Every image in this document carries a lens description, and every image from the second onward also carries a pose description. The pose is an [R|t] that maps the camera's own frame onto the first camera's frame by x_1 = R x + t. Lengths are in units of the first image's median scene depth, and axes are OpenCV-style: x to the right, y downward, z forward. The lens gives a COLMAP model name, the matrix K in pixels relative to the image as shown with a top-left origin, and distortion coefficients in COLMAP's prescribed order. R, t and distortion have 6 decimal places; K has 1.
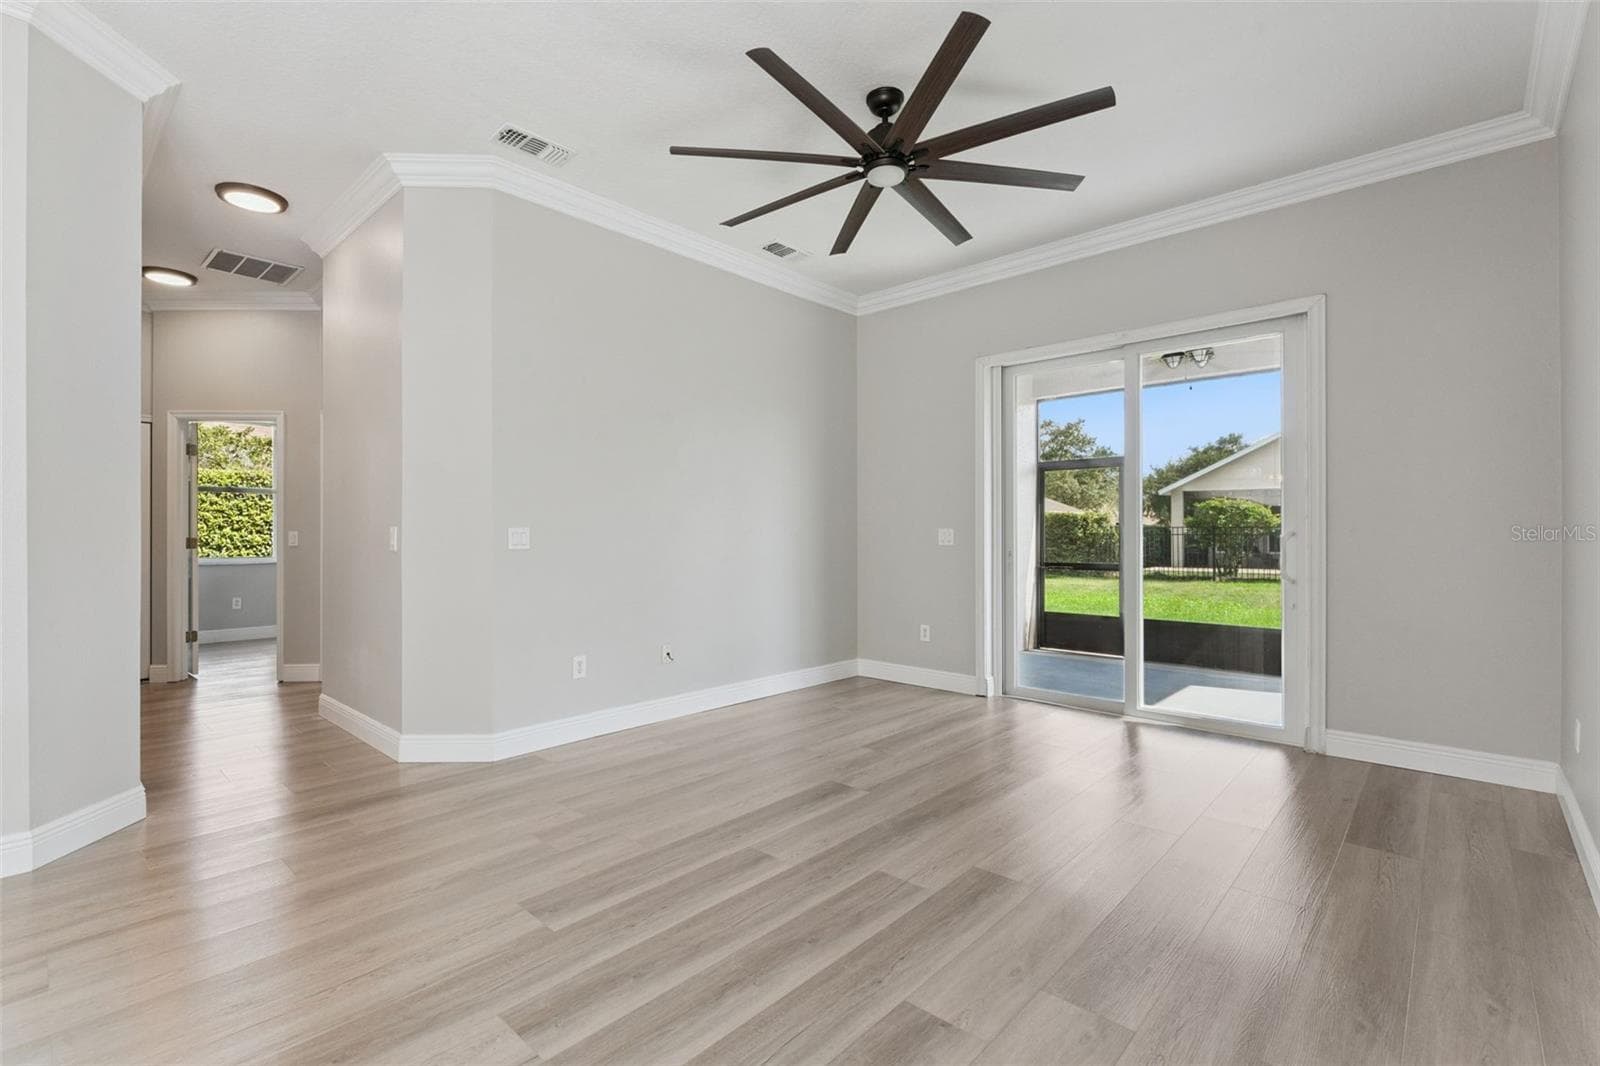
lens RADIAL K [[727.2, 0, 802.7], [0, 727.2, 533.6], [0, 0, 1]] dist [0.001278, -0.000159]
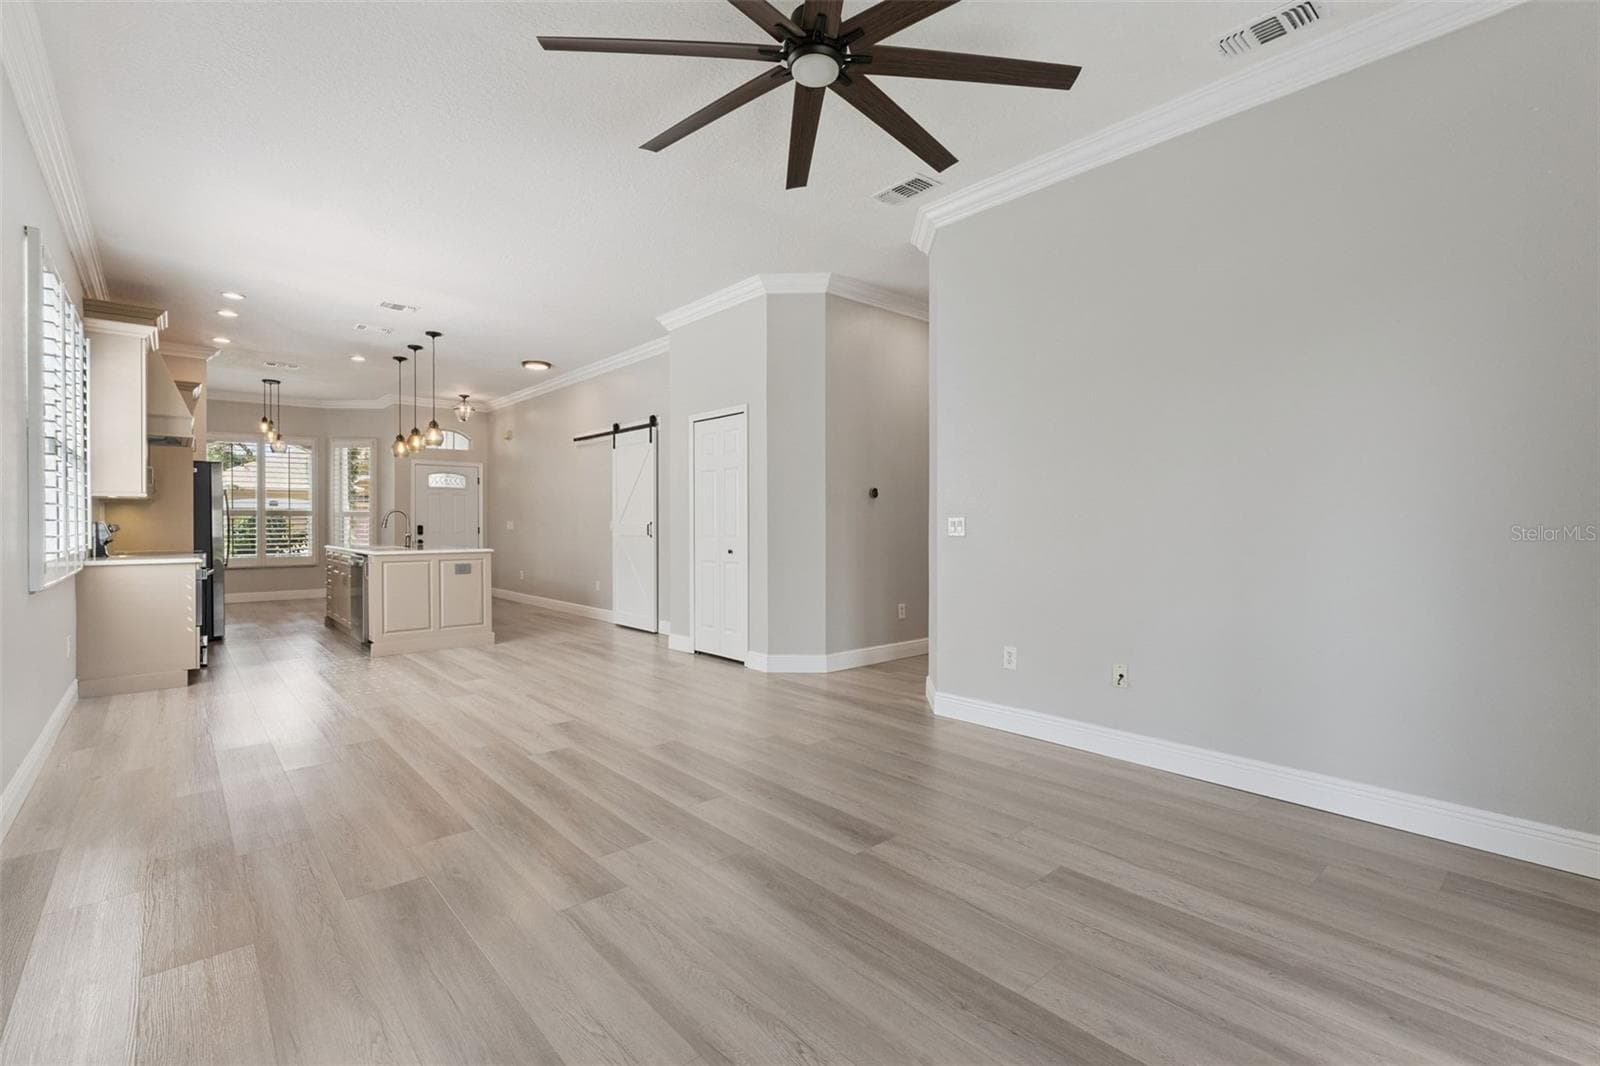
lens RADIAL K [[727.2, 0, 799.2], [0, 727.2, 528.2], [0, 0, 1]] dist [0.001278, -0.000159]
pose [[-0.125050, 0.003828, -0.992143, 0.960051], [0.001203, 0.999992, 0.003707, 0.005796], [0.992150, -0.000730, -0.125054, 1.148872]]
